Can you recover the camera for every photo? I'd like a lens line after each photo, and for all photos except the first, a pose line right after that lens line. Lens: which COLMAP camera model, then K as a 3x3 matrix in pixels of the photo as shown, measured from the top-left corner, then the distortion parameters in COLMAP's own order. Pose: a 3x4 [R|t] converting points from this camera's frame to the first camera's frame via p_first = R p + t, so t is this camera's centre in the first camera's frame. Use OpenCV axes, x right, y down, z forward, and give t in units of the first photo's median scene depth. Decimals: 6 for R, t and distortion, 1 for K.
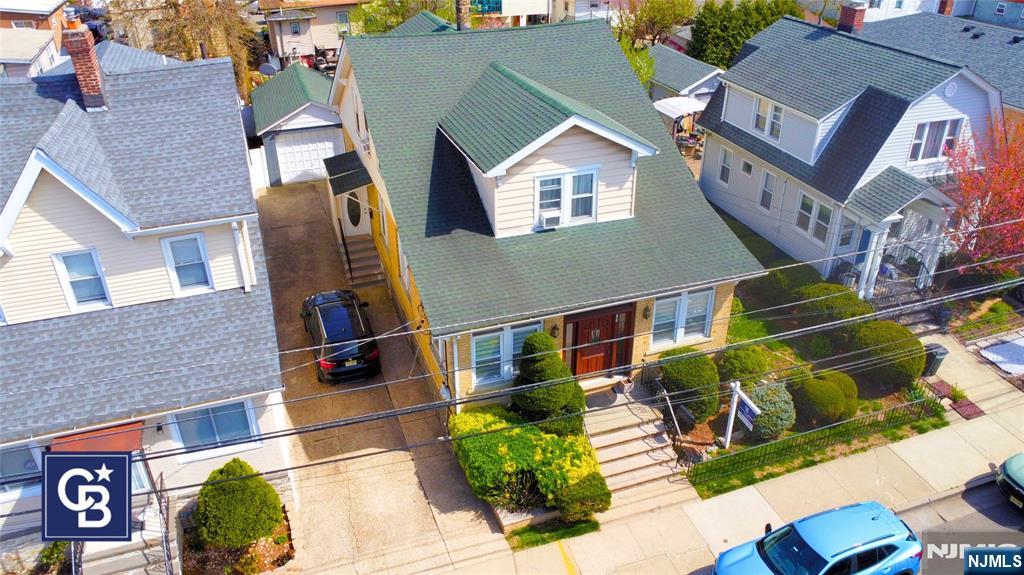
lens RADIAL K [[760.4, 0, 512.0], [0, 760.4, 287.5], [0, 0, 1]] dist [-0.036220, -0.003801]
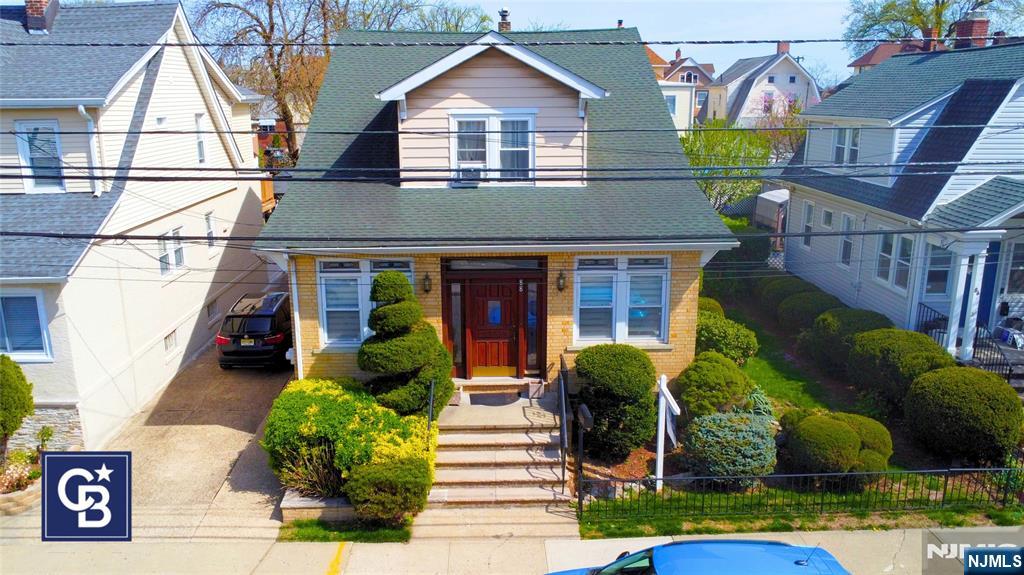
lens RADIAL K [[779.6, 0, 498.2], [0, 779.6, 289.0], [0, 0, 1]] dist [-0.030305, 0.006097]
pose [[0.949589, 0.074147, -0.304603, 0.347705], [-0.152858, 0.957811, -0.243376, 0.231908], [0.273706, 0.277668, 0.920861, 0.281048]]
